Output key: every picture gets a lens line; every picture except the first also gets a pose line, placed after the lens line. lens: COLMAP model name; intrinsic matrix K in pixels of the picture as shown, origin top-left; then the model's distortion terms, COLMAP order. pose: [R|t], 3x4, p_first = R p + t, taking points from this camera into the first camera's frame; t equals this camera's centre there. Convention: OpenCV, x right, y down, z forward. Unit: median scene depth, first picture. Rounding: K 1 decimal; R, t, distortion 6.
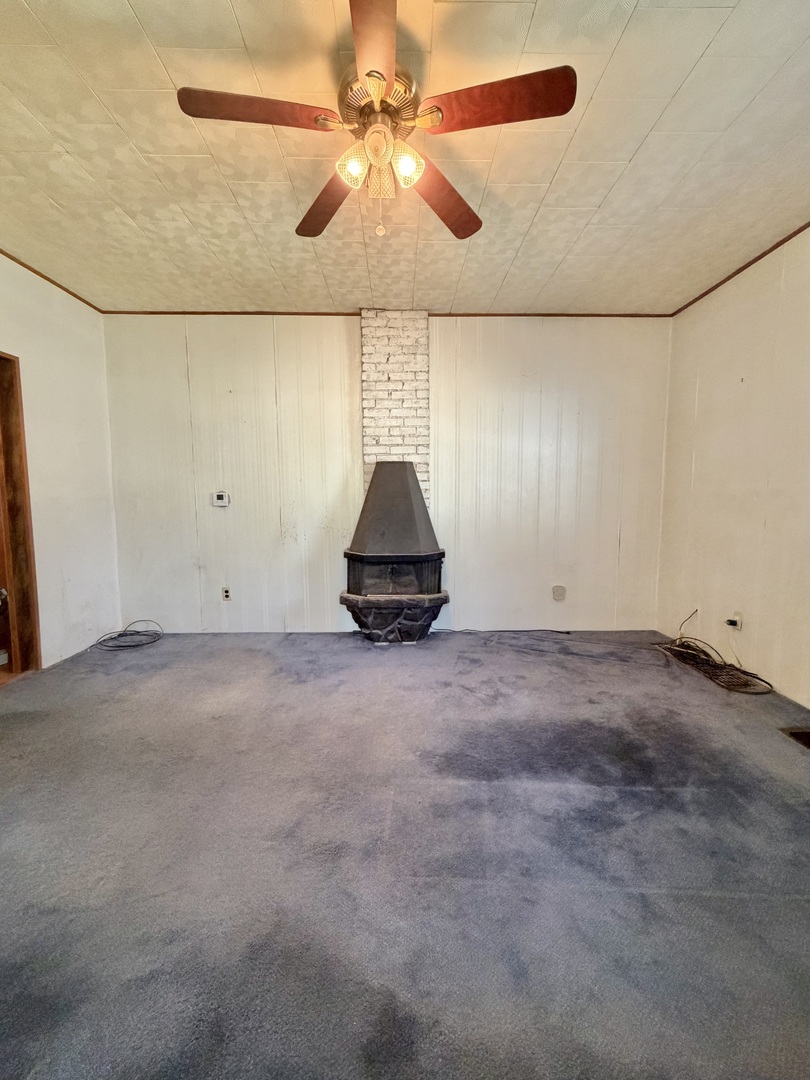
lens RADIAL K [[429.4, 0, 409.9], [0, 429.4, 539.2], [0, 0, 1]] dist [-0.000371, 0.000393]
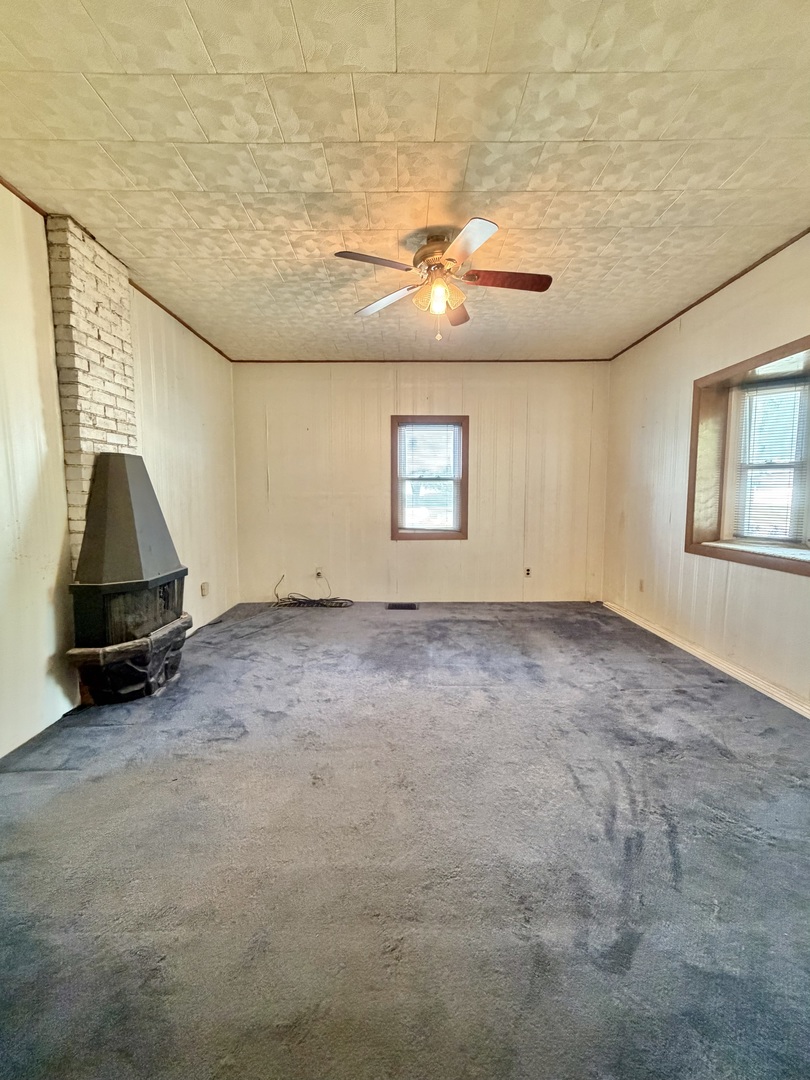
lens RADIAL K [[429.4, 0, 408.1], [0, 429.4, 537.9], [0, 0, 1]] dist [-0.000371, 0.000393]
pose [[0.043740, -0.096117, 0.994409, -0.768081], [0.096464, 0.991117, 0.091556, -0.057245], [-0.994375, 0.091920, 0.052624, 0.478507]]
